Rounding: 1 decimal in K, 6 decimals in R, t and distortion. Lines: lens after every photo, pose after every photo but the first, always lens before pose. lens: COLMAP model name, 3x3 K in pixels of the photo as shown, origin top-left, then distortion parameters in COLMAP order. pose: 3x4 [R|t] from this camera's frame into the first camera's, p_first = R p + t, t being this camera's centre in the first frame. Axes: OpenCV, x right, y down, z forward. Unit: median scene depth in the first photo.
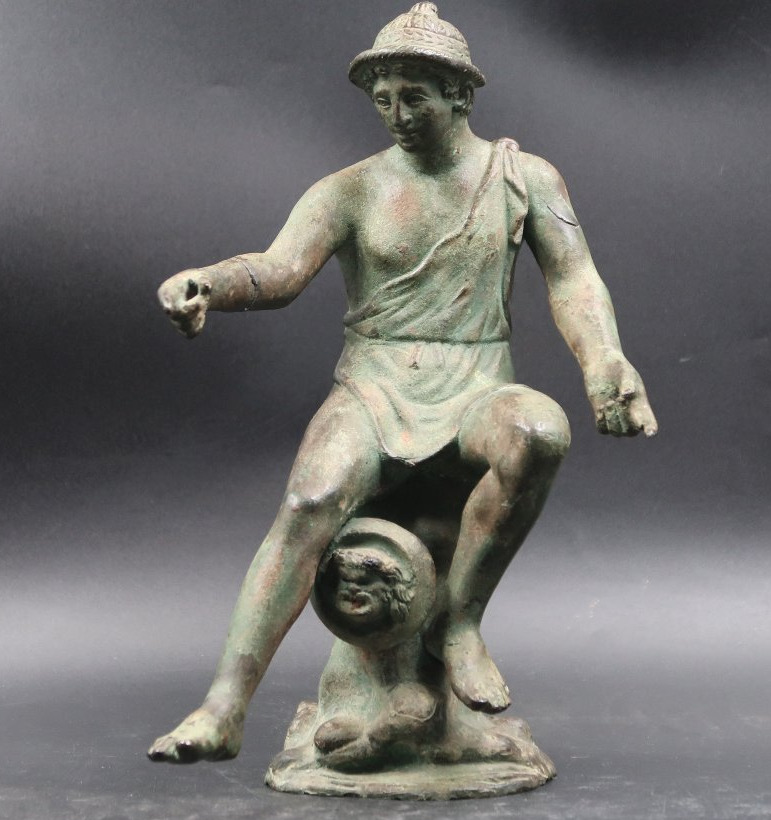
lens RADIAL K [[2426.0, 0, 317.0], [0, 2426.0, 440.2], [0, 0, 1]] dist [-0.021122, 1.537936]
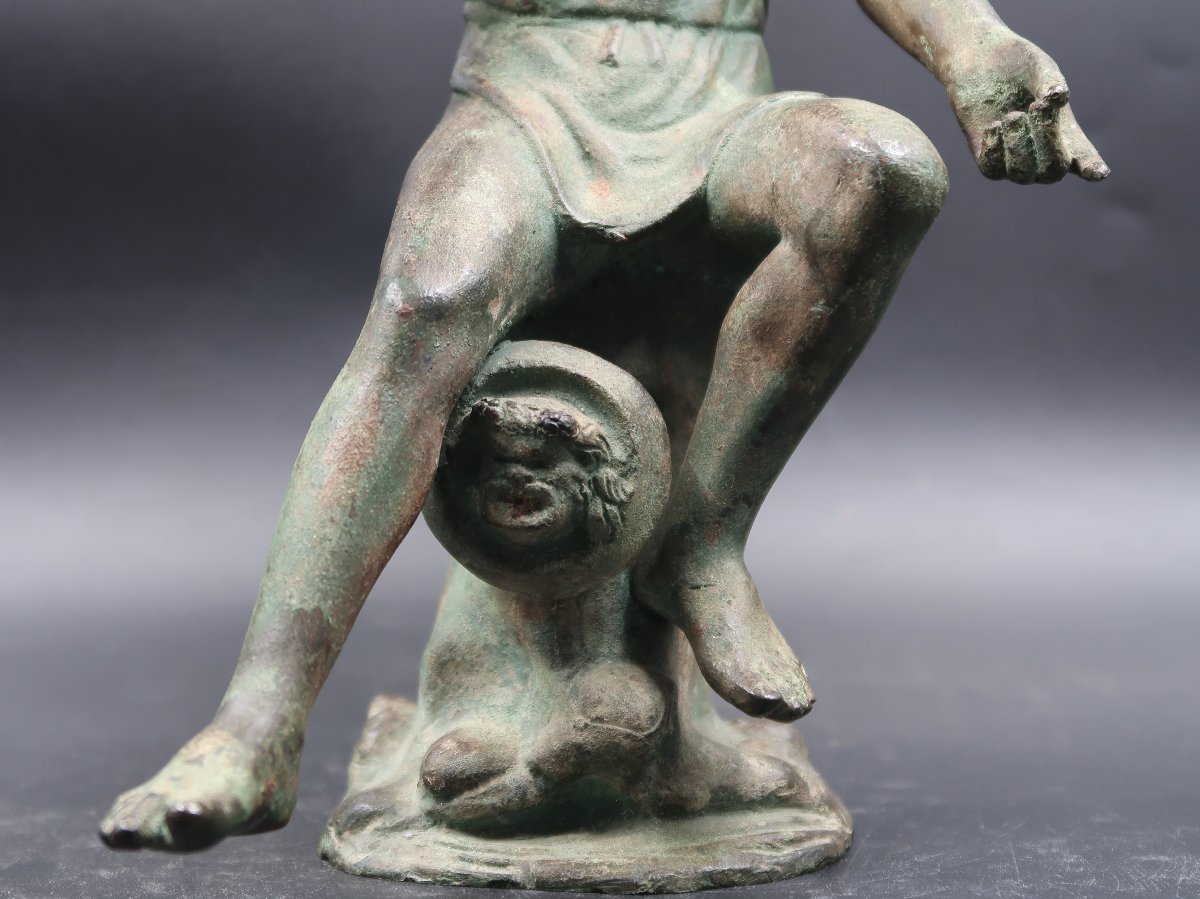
lens RADIAL K [[2207.4, 0, 583.7], [0, 2207.4, 449.2], [0, 0, 1]] dist [0.009862, -0.210403]
pose [[0.986878, 0.002075, 0.161456, -0.042952], [-0.004314, 0.999899, 0.013517, 0.047602], [-0.161411, -0.014036, 0.986787, 0.528785]]
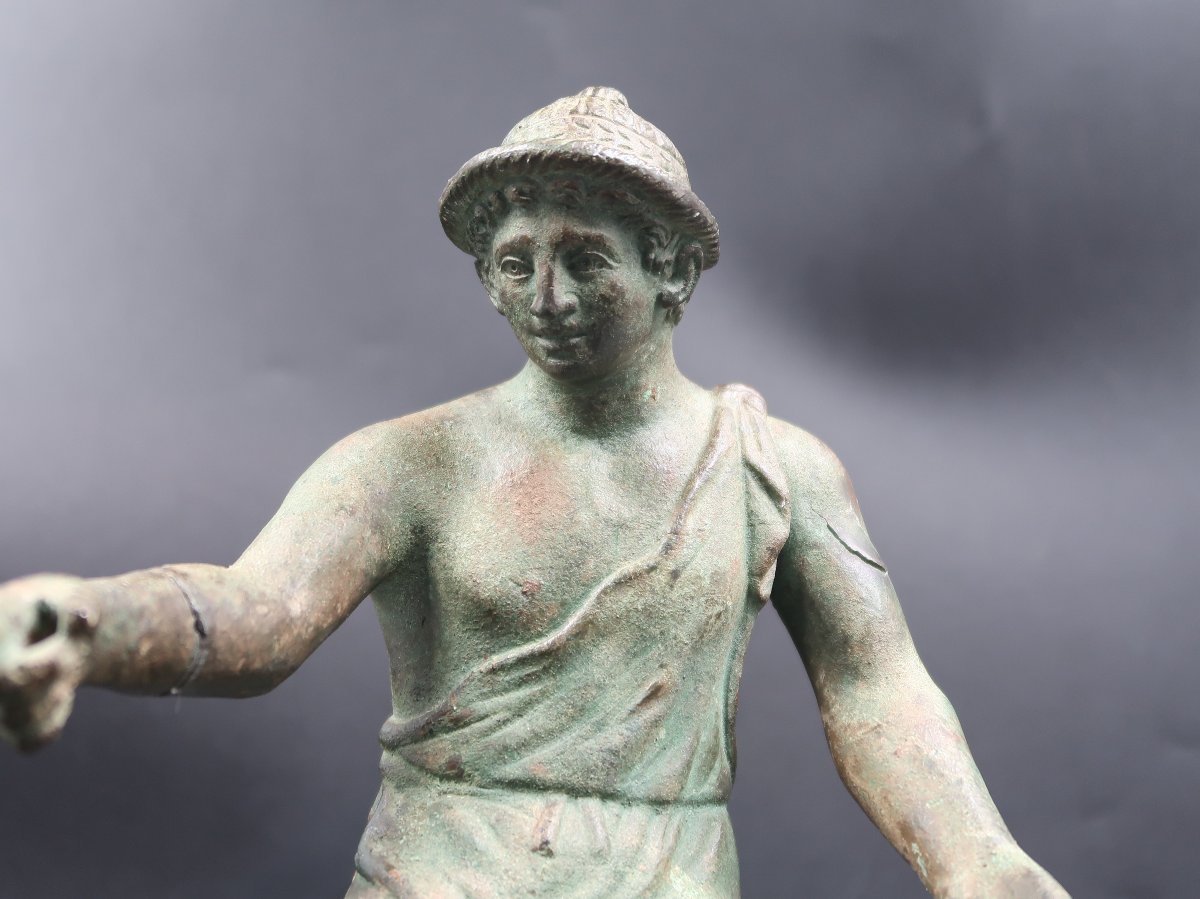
lens RADIAL K [[2207.4, 0, 583.7], [0, 2207.4, 449.2], [0, 0, 1]] dist [0.009862, -0.210403]
pose [[0.983045, 0.089391, 0.160100, -0.024043], [-0.057685, 0.979555, -0.192731, -0.024912], [-0.174056, 0.180228, 0.968103, 0.597016]]
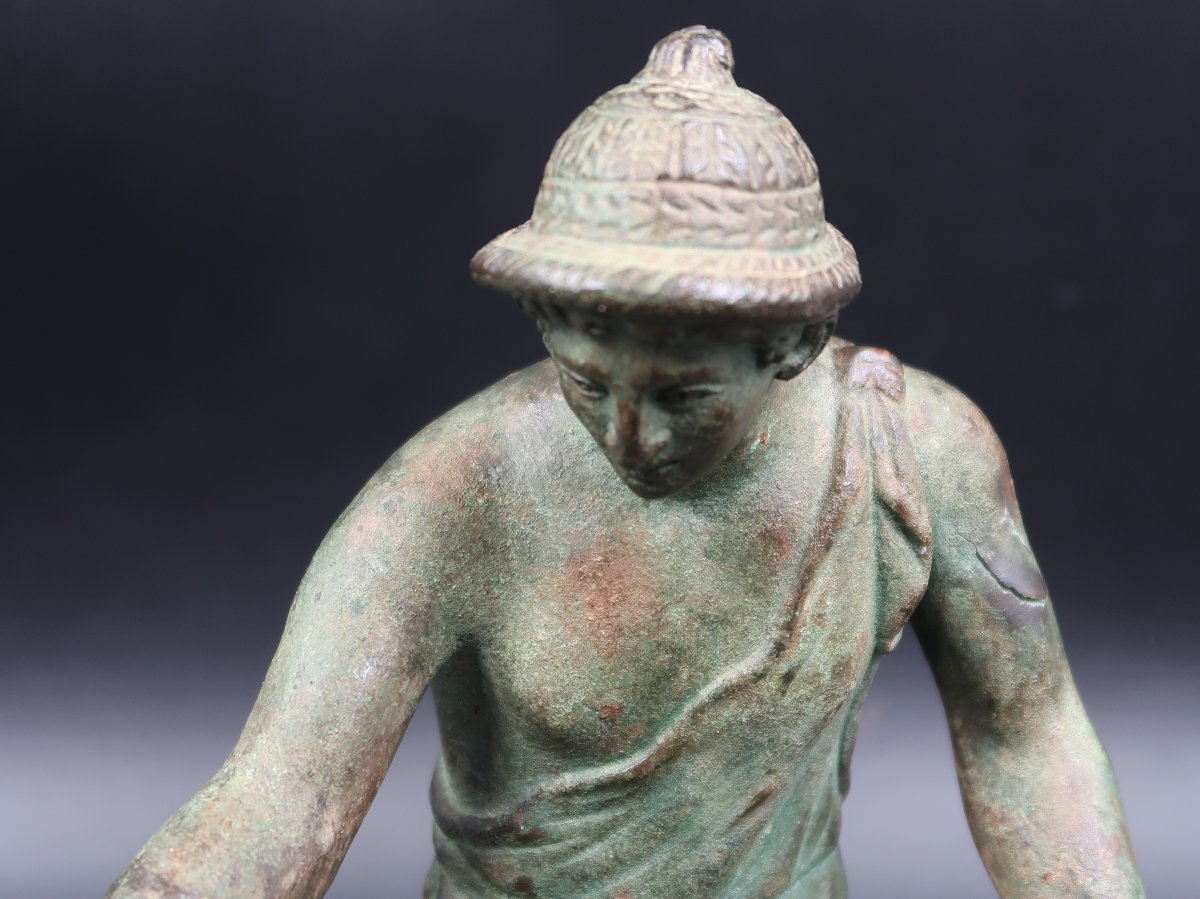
lens RADIAL K [[2207.4, 0, 583.7], [0, 2207.4, 449.2], [0, 0, 1]] dist [0.009862, -0.210403]
pose [[0.983348, -0.035823, 0.178168, -0.027345], [-0.035680, 0.923243, 0.382556, -0.247412], [-0.178197, -0.382542, 0.906591, 0.719455]]
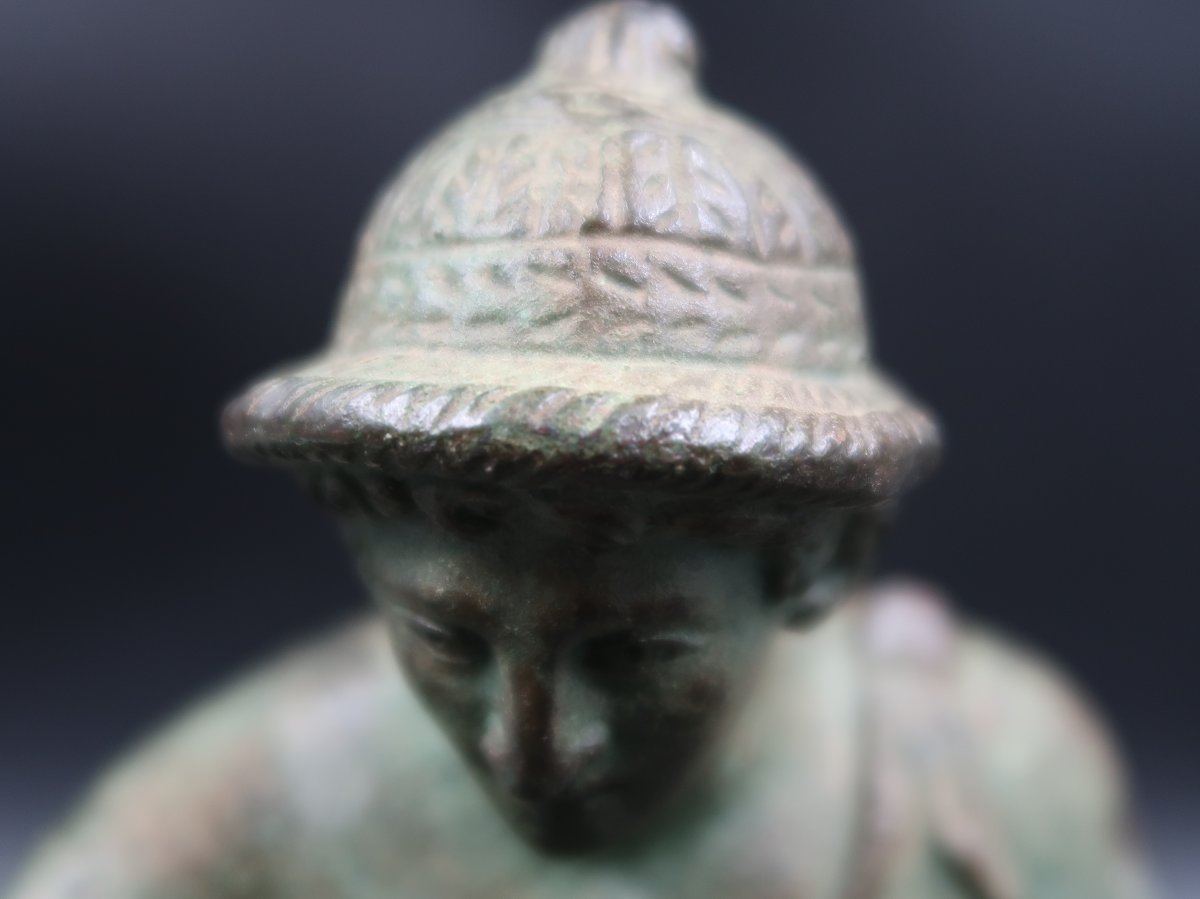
lens RADIAL K [[2174.3, 0, 601.8], [0, 2174.3, 358.0], [0, 0, 1]] dist [0.059903, 0.194854]
pose [[0.956559, -0.006773, 0.291459, -0.007175], [-0.047969, 0.982448, 0.180264, -0.187797], [-0.287564, -0.186414, 0.939445, 0.852408]]
